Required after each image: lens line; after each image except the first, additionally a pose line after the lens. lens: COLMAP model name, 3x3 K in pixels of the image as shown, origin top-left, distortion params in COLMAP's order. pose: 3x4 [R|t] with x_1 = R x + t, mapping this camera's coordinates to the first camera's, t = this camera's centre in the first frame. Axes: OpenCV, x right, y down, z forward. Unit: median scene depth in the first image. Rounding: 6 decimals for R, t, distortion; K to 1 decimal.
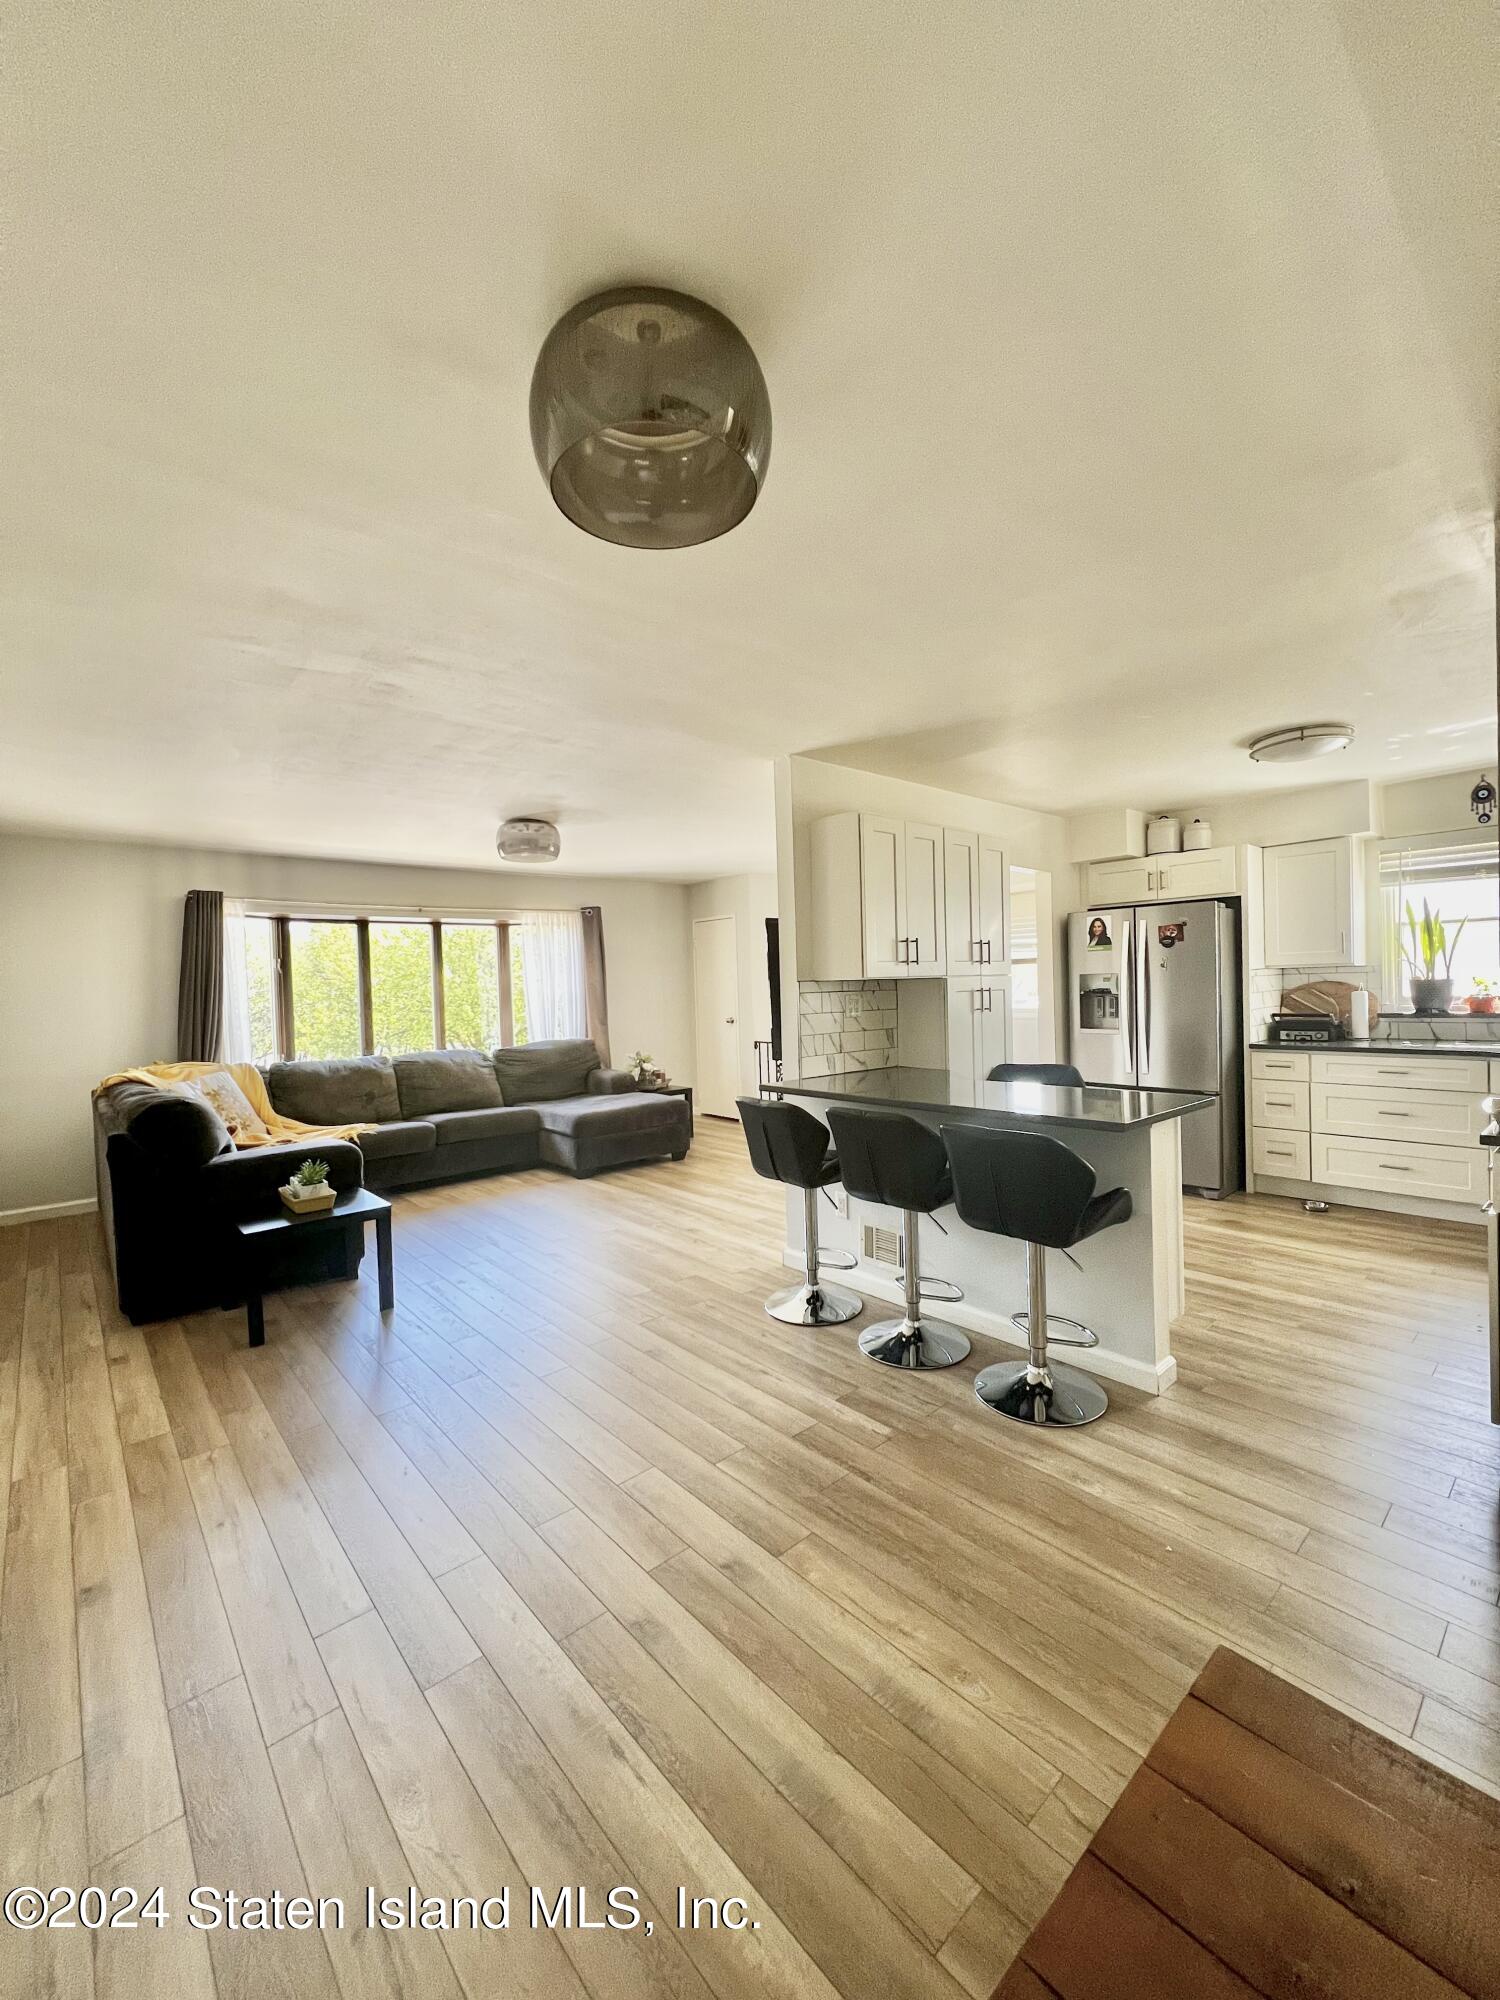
lens RADIAL K [[799.4, 0, 746.8], [0, 799.4, 1003.5], [0, 0, 1]] dist [-0.001645, 0.000965]
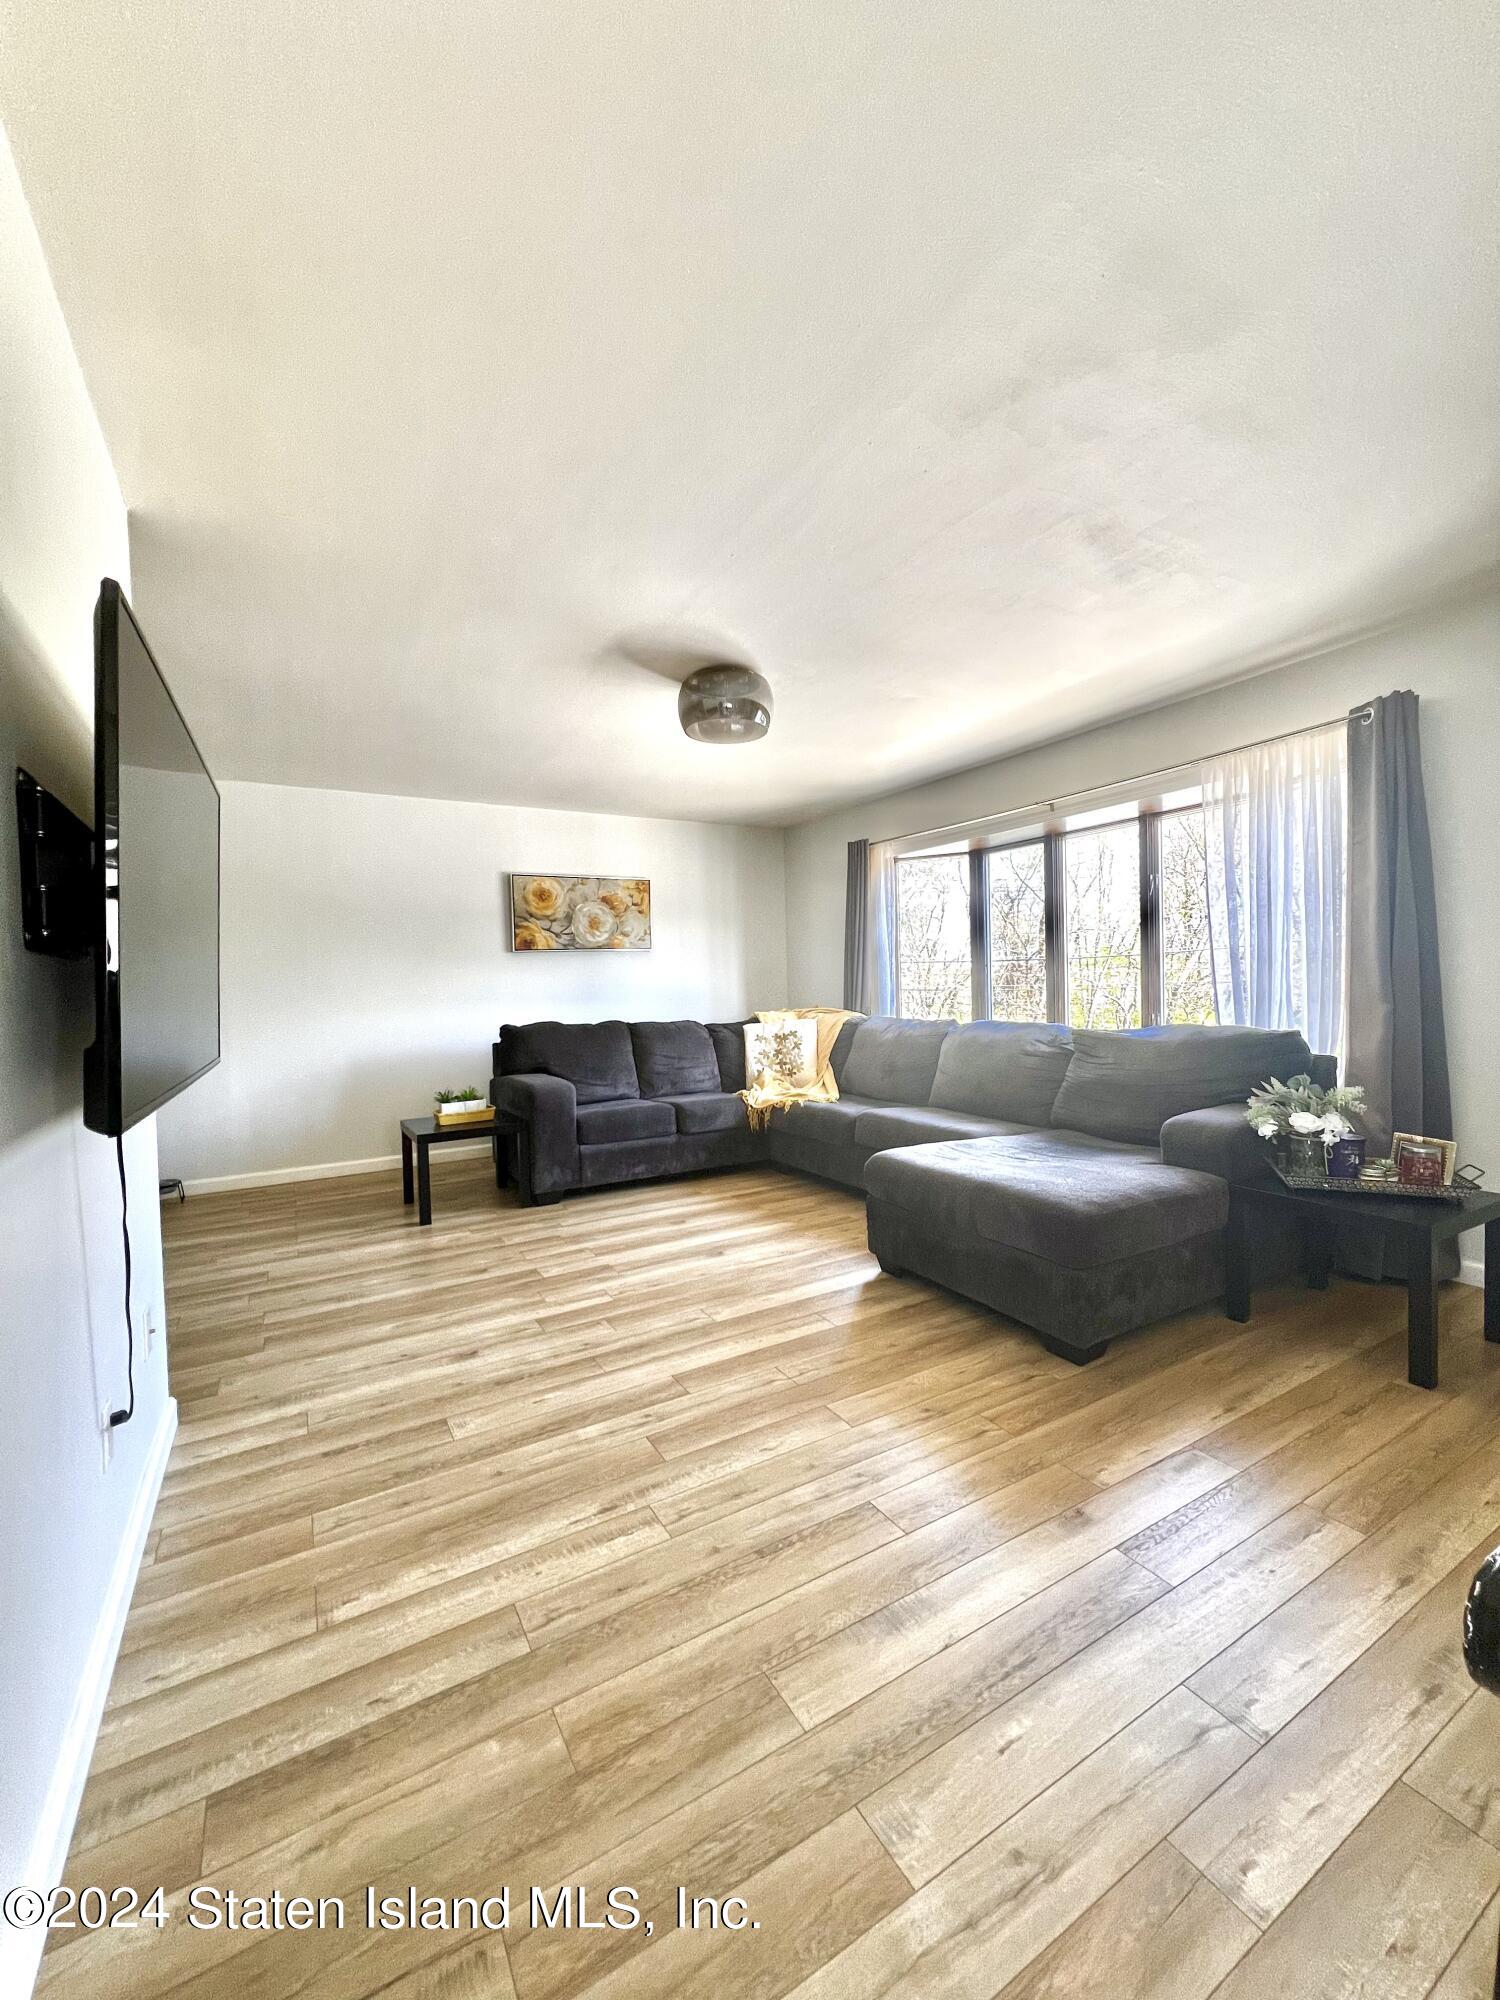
lens RADIAL K [[799.4, 0, 748.8], [0, 799.4, 1001.1], [0, 0, 1]] dist [-0.001645, 0.000965]
pose [[-0.190526, 0.058410, -0.979943, 0.417929], [0.009555, 0.998291, 0.057646, 0.002185], [0.981636, 0.001620, -0.190759, 1.253412]]
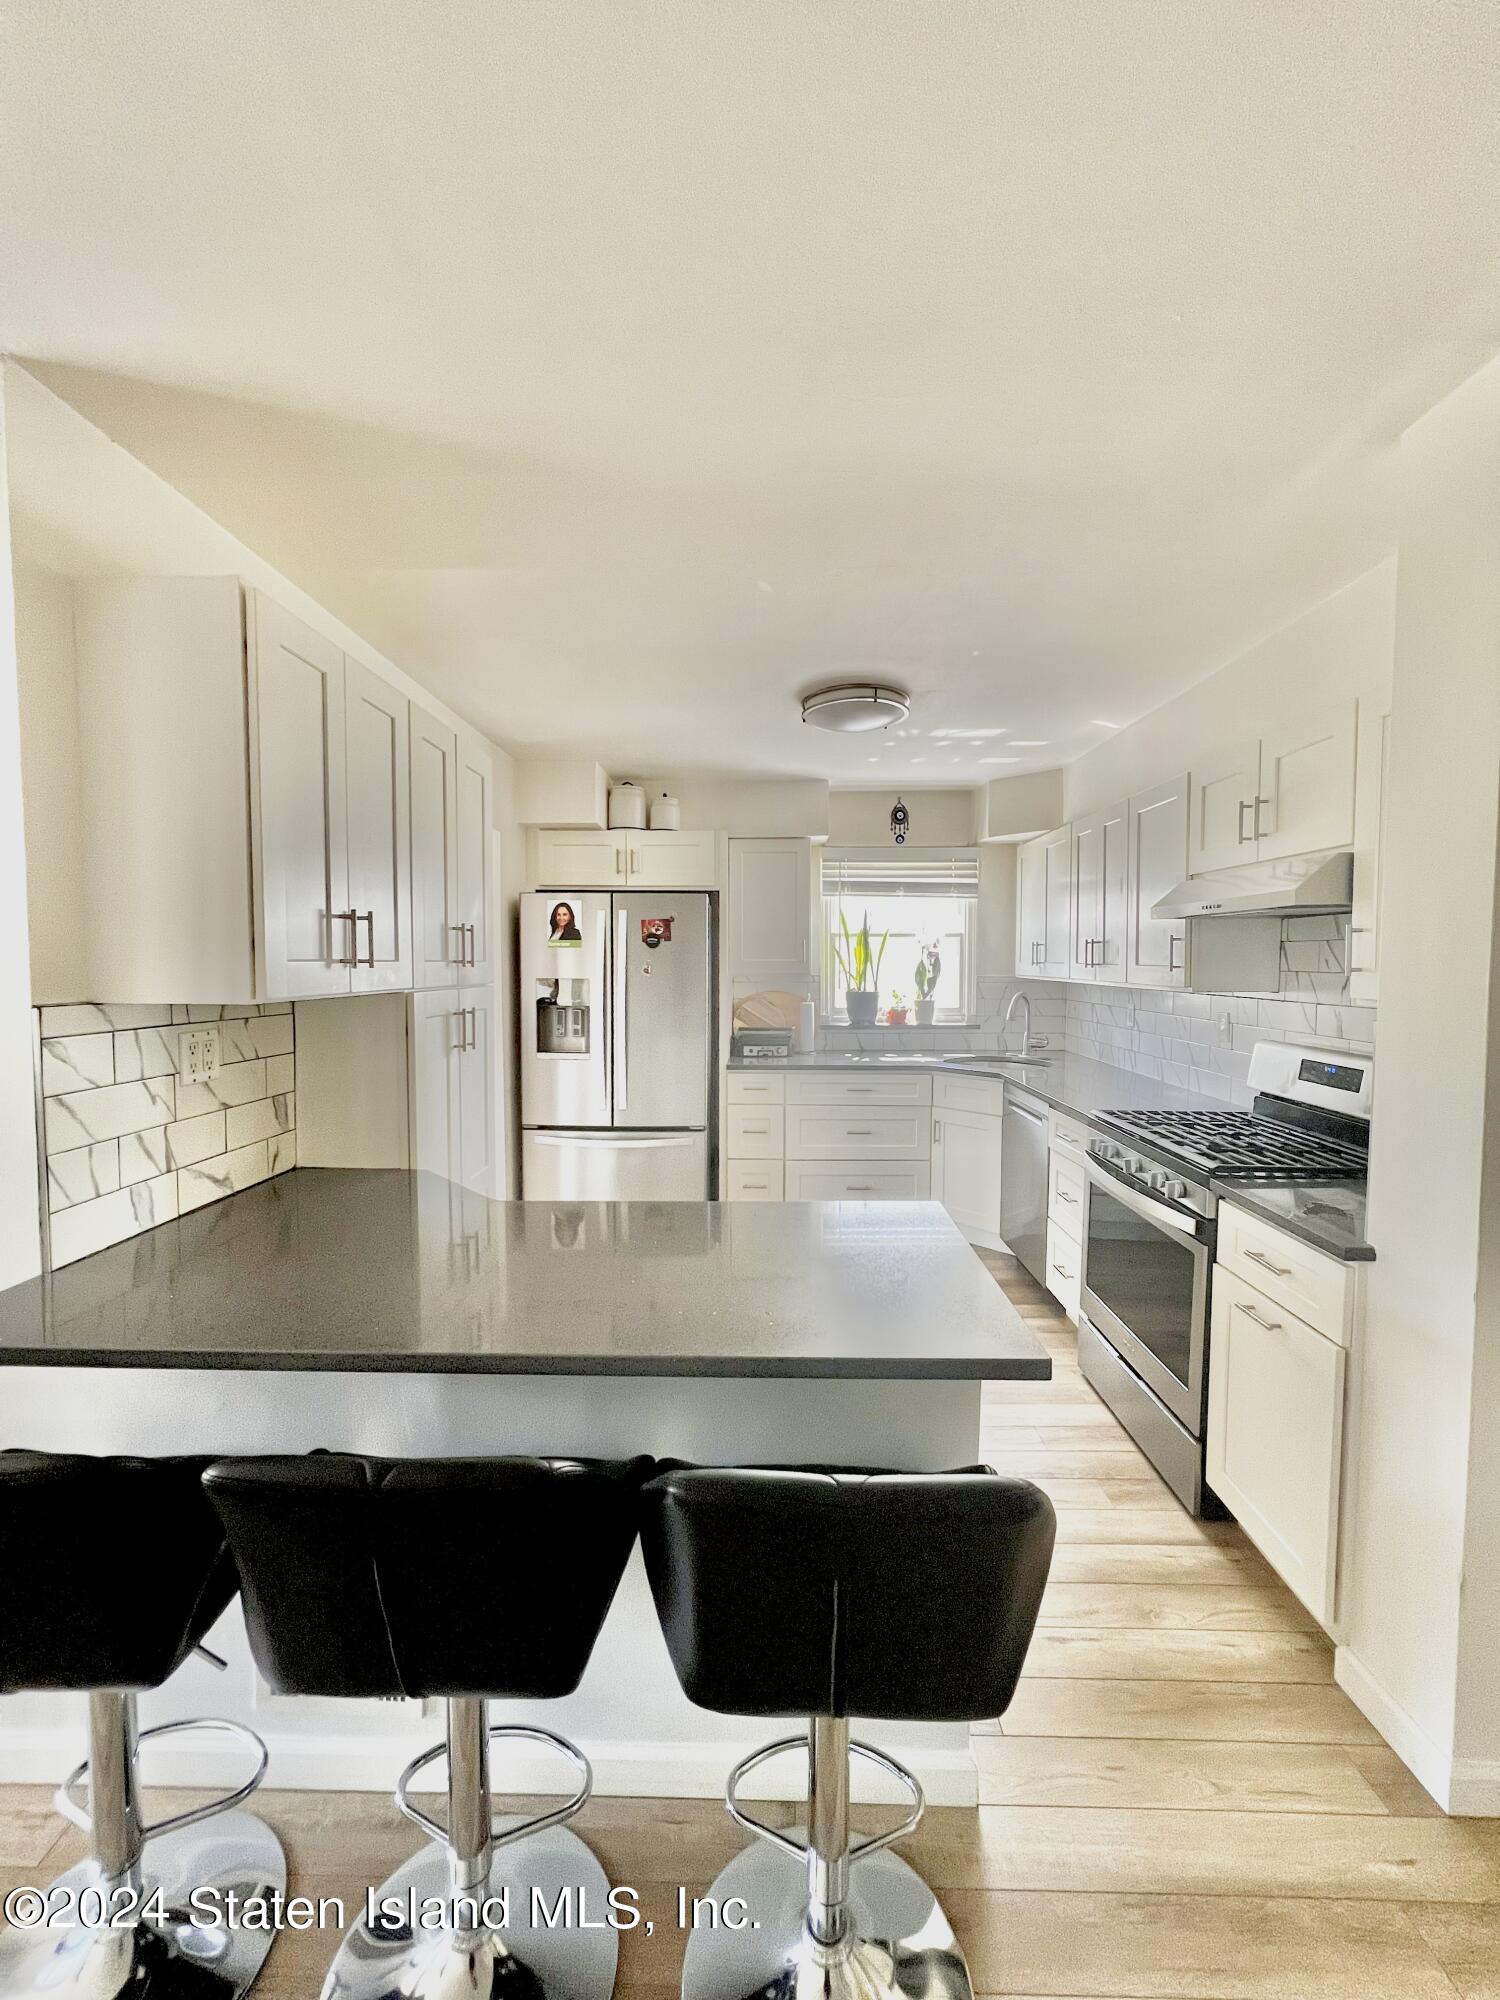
lens RADIAL K [[799.4, 0, 750.9], [0, 799.4, 1001.2], [0, 0, 1]] dist [-0.001645, 0.000965]
pose [[0.672698, -0.005553, 0.739897, 0.011587], [-0.005437, 0.999908, 0.012447, -0.029594], [-0.739897, -0.012396, 0.672606, 0.420361]]
